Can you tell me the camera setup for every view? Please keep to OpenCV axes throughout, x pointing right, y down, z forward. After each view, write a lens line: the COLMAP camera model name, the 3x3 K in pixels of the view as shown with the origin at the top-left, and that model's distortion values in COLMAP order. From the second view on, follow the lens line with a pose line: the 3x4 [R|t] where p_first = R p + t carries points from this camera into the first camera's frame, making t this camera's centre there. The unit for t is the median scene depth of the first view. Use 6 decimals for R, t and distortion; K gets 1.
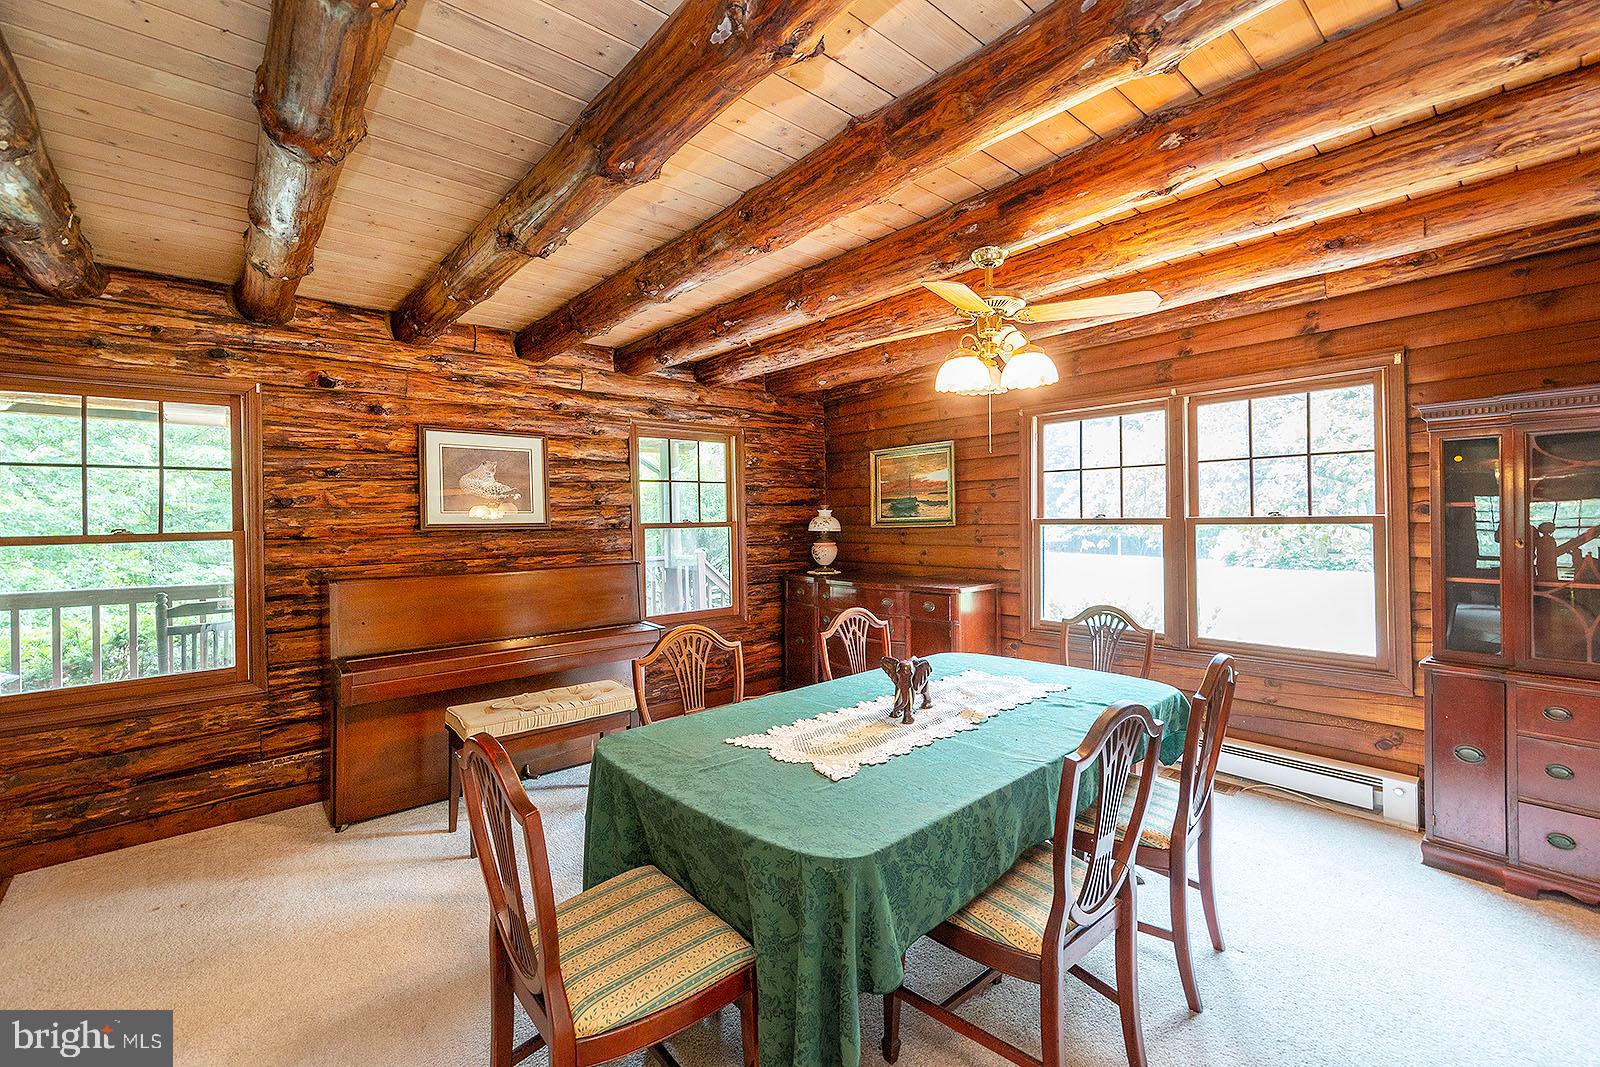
lens RADIAL K [[682.8, 0, 803.0], [0, 682.8, 528.8], [0, 0, 1]] dist [0.000140, -0.000983]
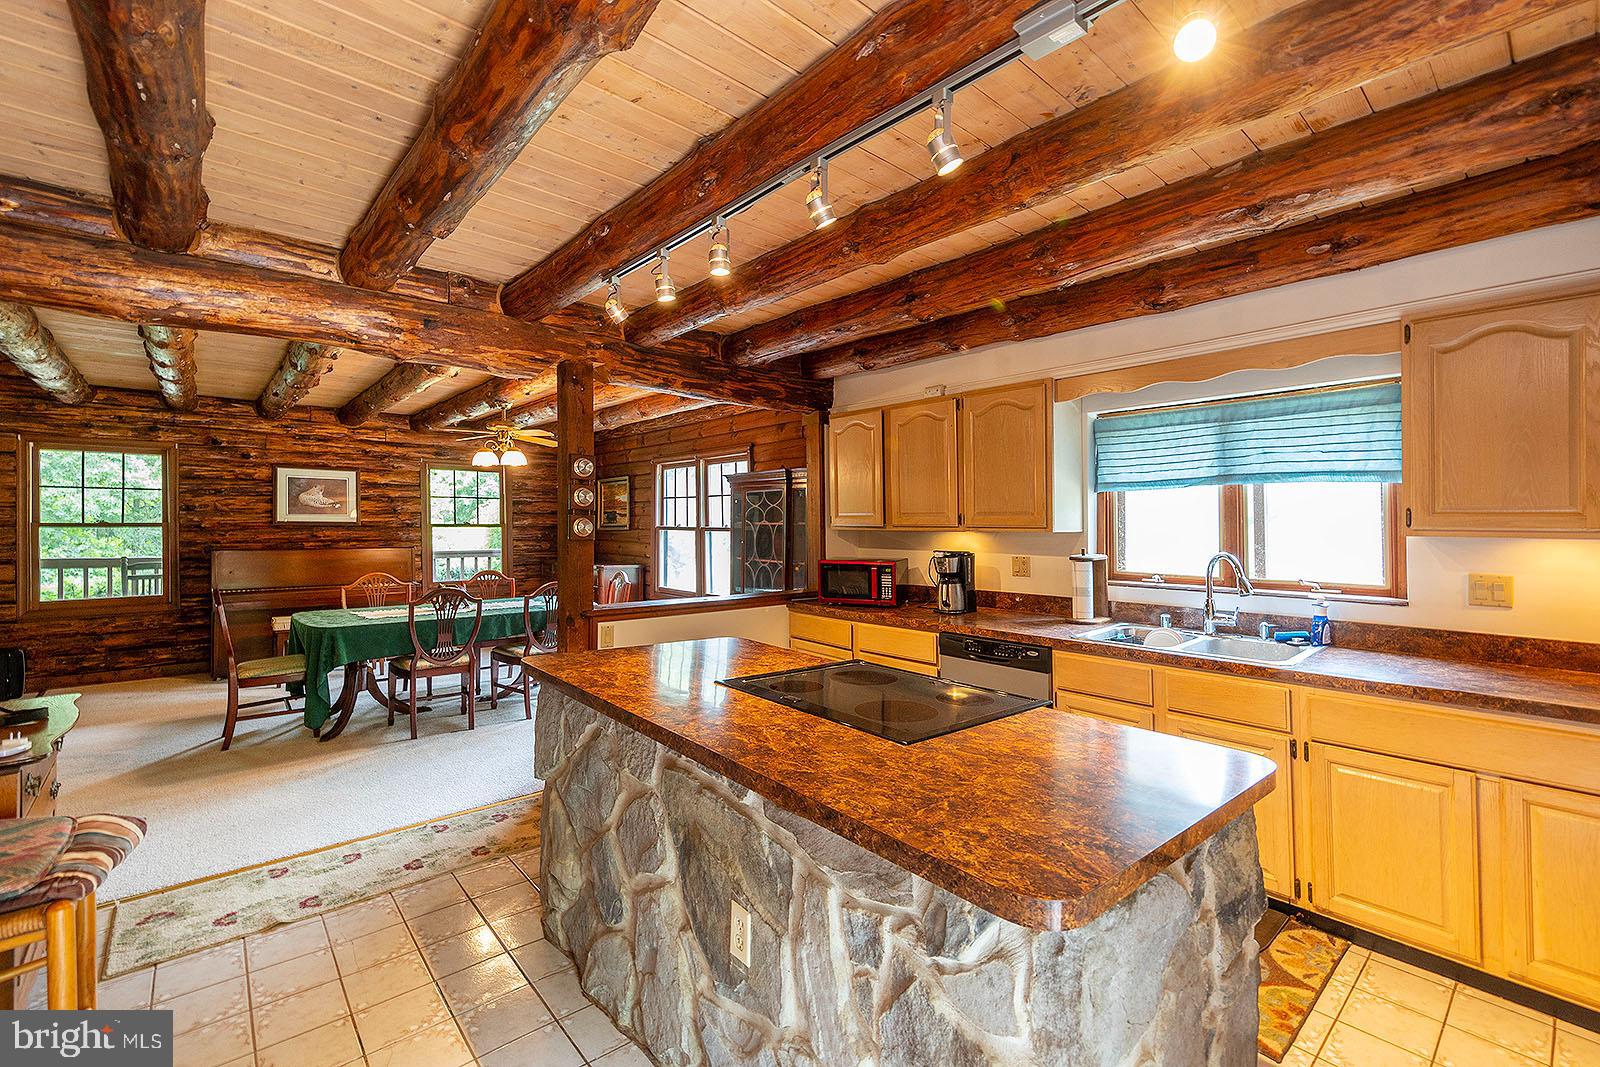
lens RADIAL K [[682.8, 0, 795.7], [0, 682.8, 543.1], [0, 0, 1]] dist [0.000140, -0.000983]
pose [[0.999698, 0.021953, 0.011059, 0.799863], [-0.022100, 0.999667, 0.013336, -0.003324], [-0.010763, -0.013576, 0.999850, -0.806665]]
